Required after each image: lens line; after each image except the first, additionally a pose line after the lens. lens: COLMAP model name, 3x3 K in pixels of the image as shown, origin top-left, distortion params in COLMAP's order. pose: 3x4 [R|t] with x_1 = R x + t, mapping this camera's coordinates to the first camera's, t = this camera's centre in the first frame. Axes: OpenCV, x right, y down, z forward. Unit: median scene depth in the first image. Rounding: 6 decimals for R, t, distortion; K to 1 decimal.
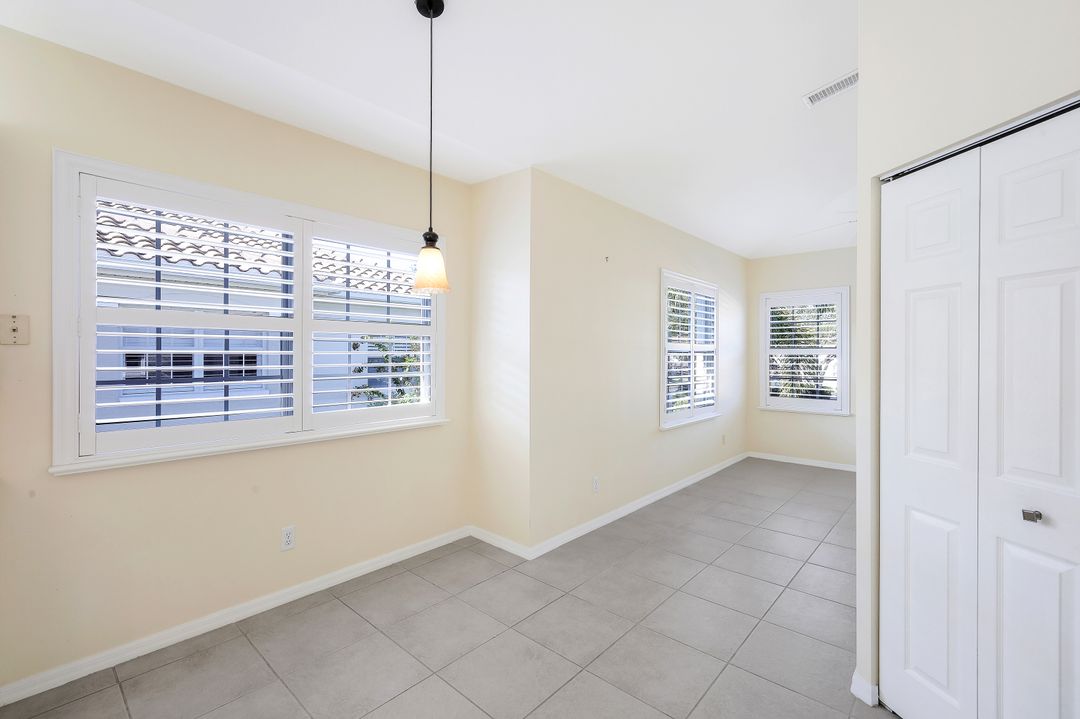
lens RADIAL K [[473.0, 0, 540.0], [0, 473.0, 359.5], [0, 0, 1]] dist [0.019484, -0.000061]
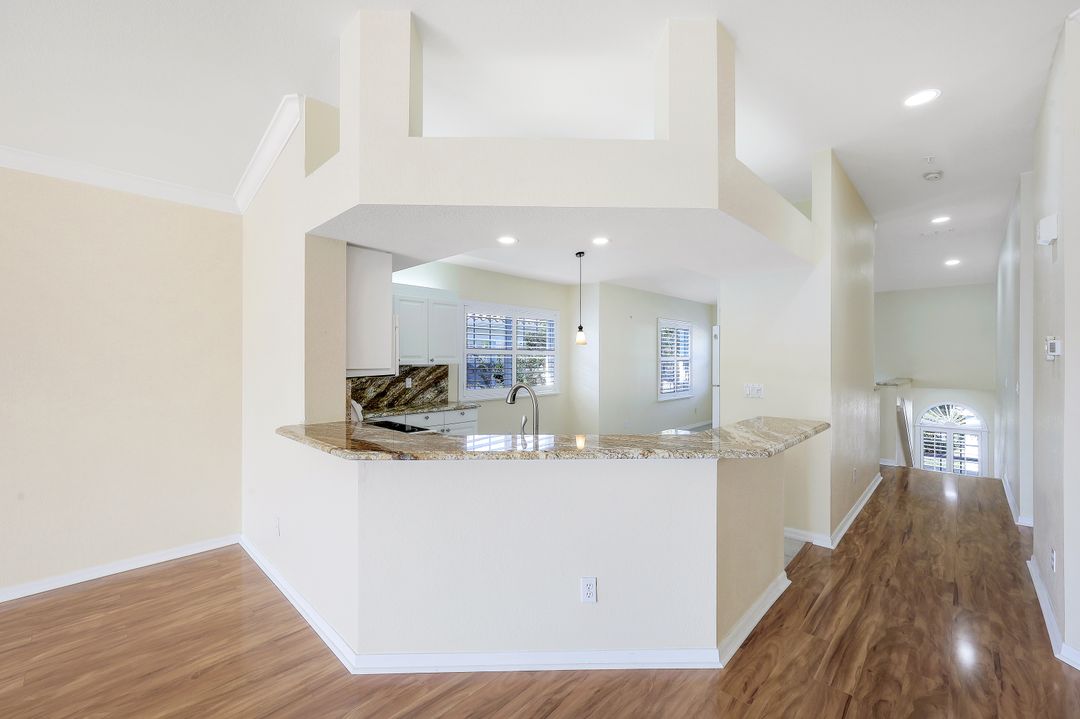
lens RADIAL K [[442.3, 0, 542.0], [0, 442.3, 358.0], [0, 0, 1]] dist [0.006900, -0.000335]
pose [[0.999559, -0.000583, -0.029690, -0.149817], [0.000177, 0.999906, -0.013689, -0.004217], [0.029696, 0.013678, 0.999465, -0.751749]]
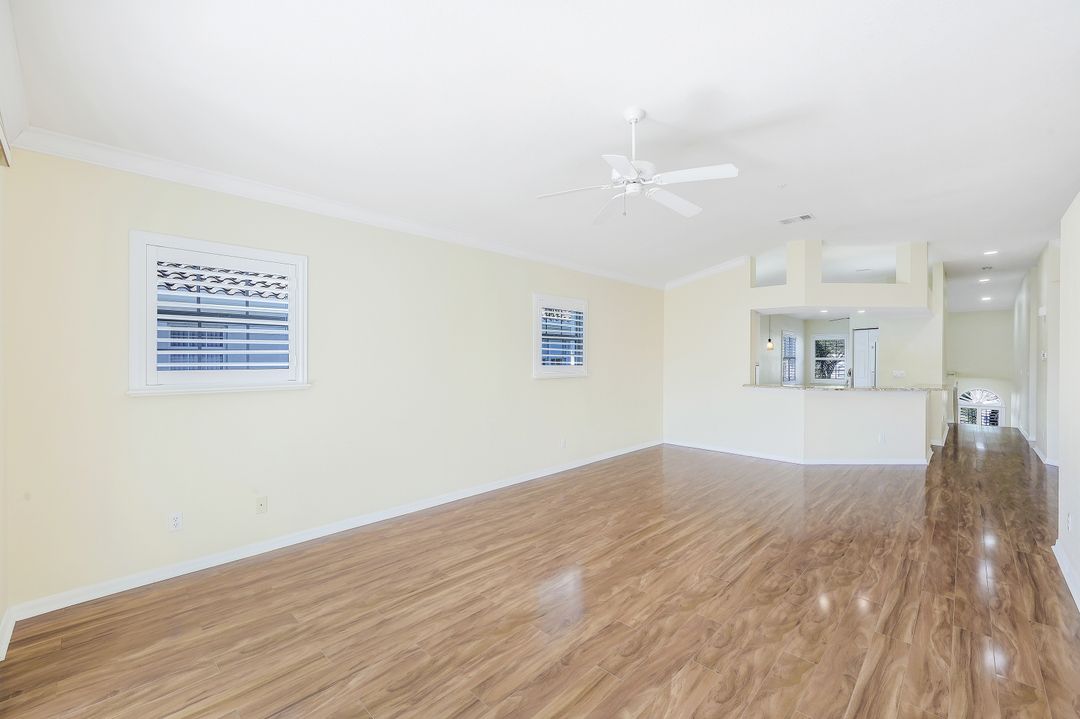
lens RADIAL K [[442.3, 0, 542.0], [0, 442.3, 358.0], [0, 0, 1]] dist [0.006900, -0.000335]
pose [[0.999391, 0.002430, -0.034816, -1.002191], [-0.002654, 0.999976, -0.006389, -0.002477], [0.034799, 0.006477, 0.999373, -1.579068]]
